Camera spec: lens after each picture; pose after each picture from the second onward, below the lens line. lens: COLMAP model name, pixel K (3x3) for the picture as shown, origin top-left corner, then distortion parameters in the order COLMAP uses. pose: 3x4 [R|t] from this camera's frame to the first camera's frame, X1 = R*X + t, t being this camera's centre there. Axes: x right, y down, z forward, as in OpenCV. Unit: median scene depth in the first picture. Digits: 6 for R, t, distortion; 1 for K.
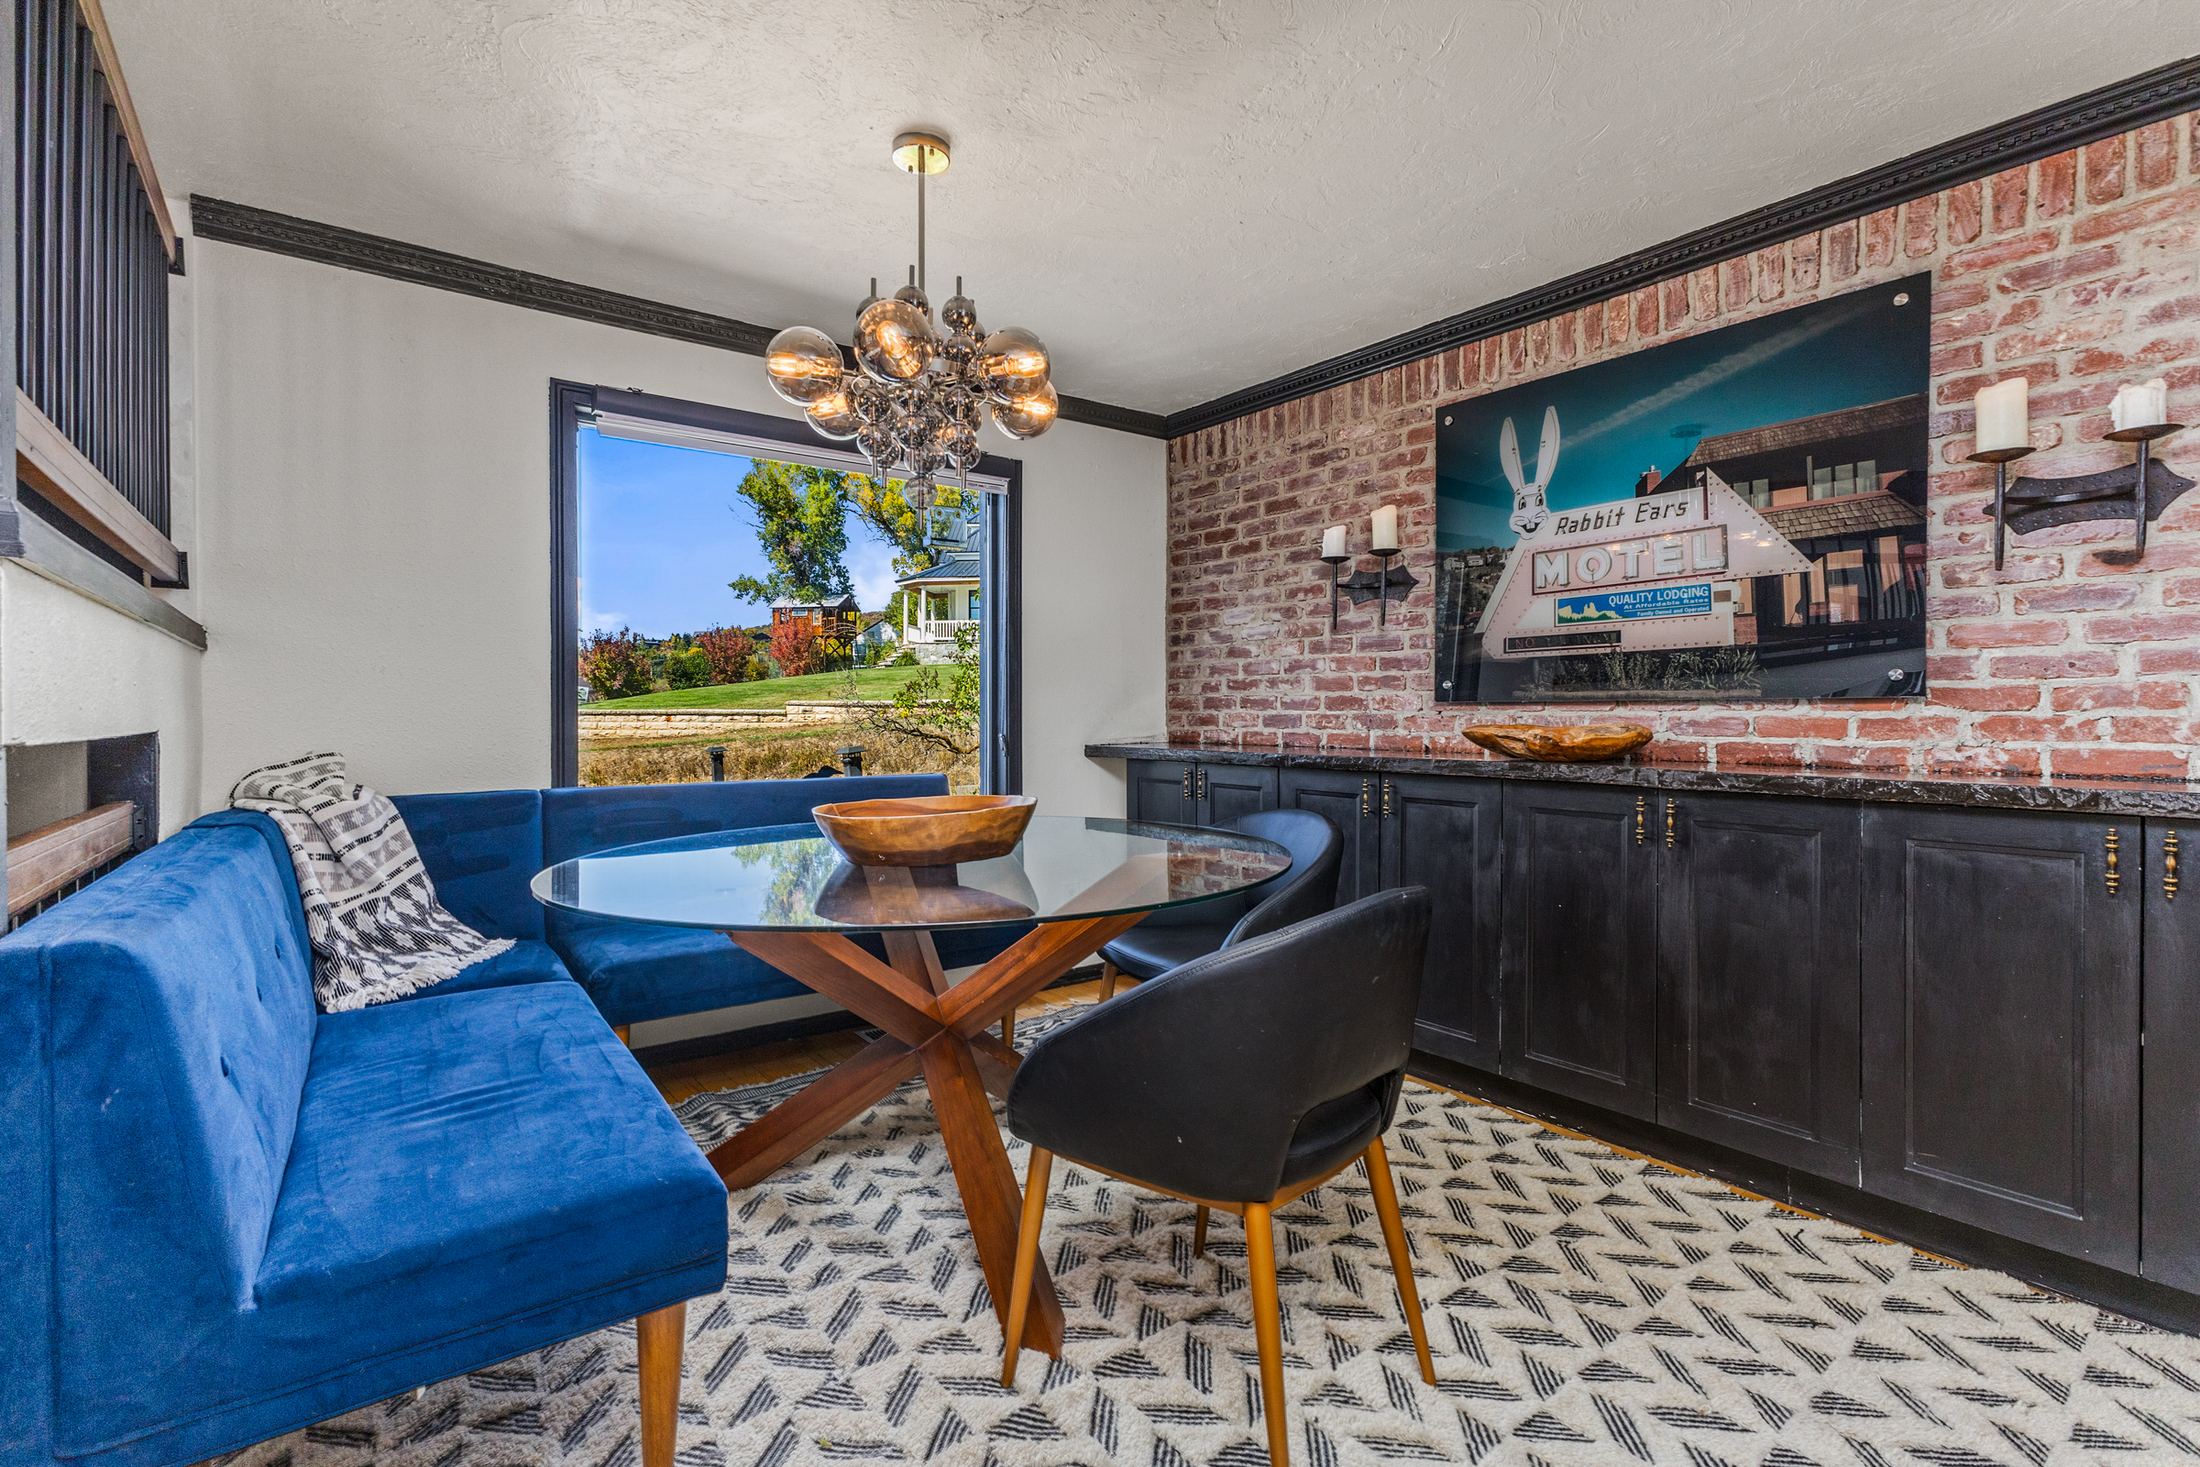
lens RADIAL K [[1014.2, 0, 1082.2], [0, 1014.2, 703.0], [0, 0, 1]] dist [-0.002305, 0.001400]
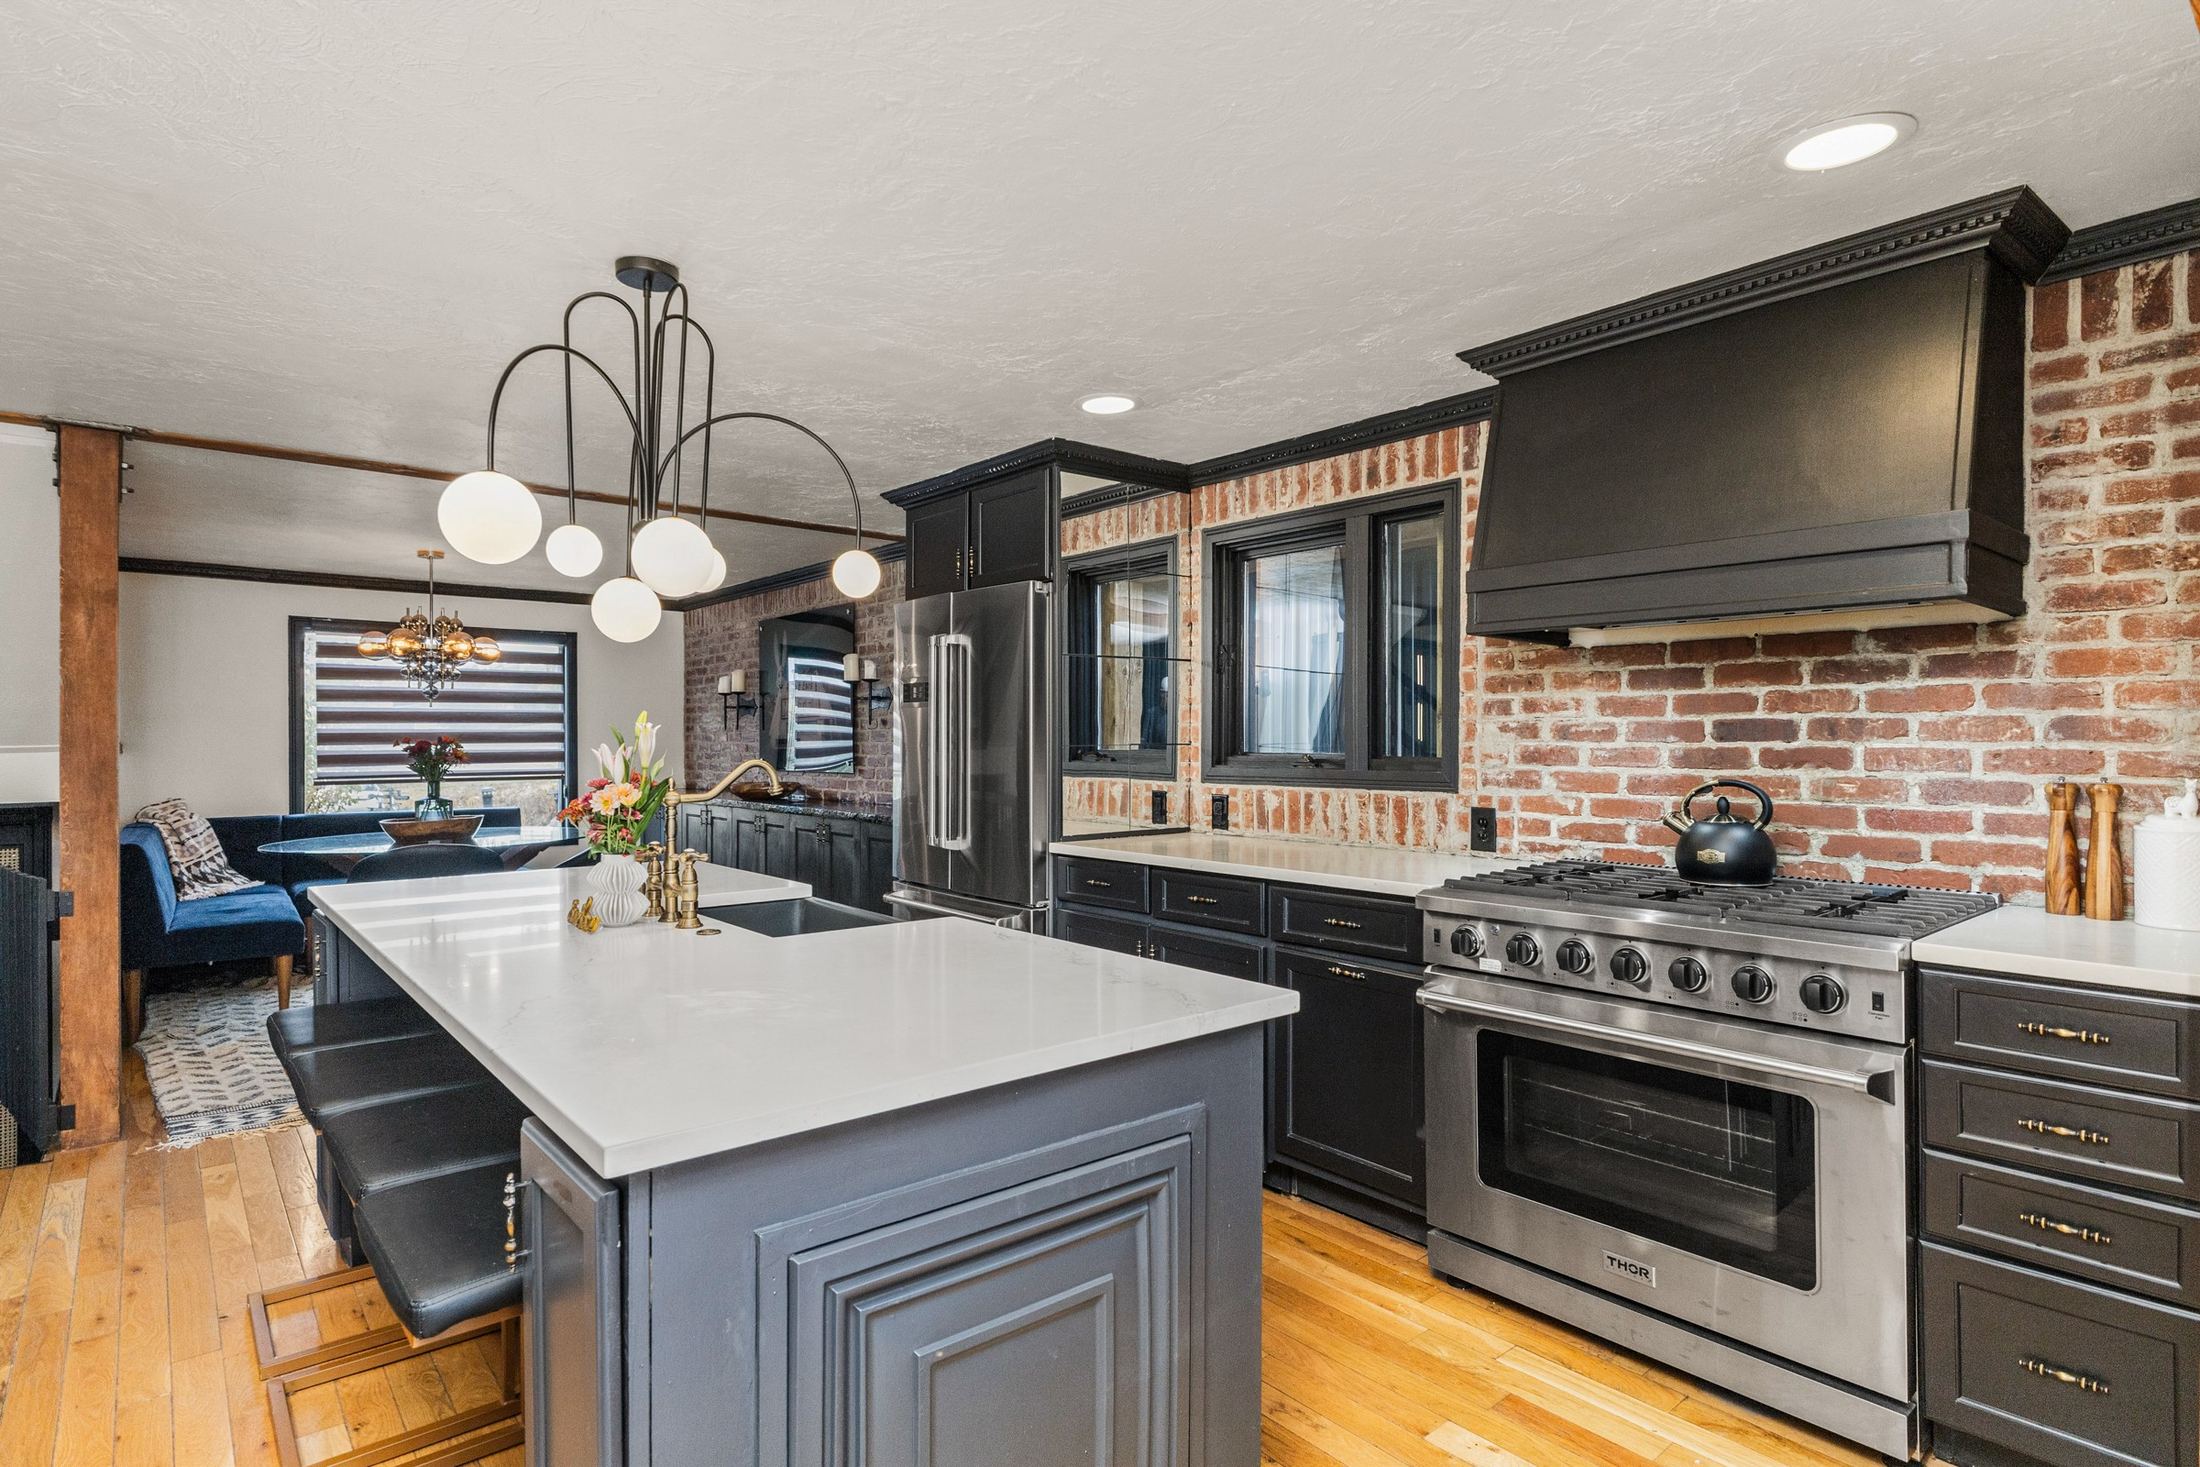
lens RADIAL K [[1111.9, 0, 1097.2], [0, 1111.9, 735.5], [0, 0, 1]] dist [-0.006464, -0.003036]
pose [[0.998013, -0.000490, 0.063000, 1.137444], [0.000061, 0.999977, 0.006819, -0.108273], [-0.063002, -0.006802, 0.997990, -1.575889]]
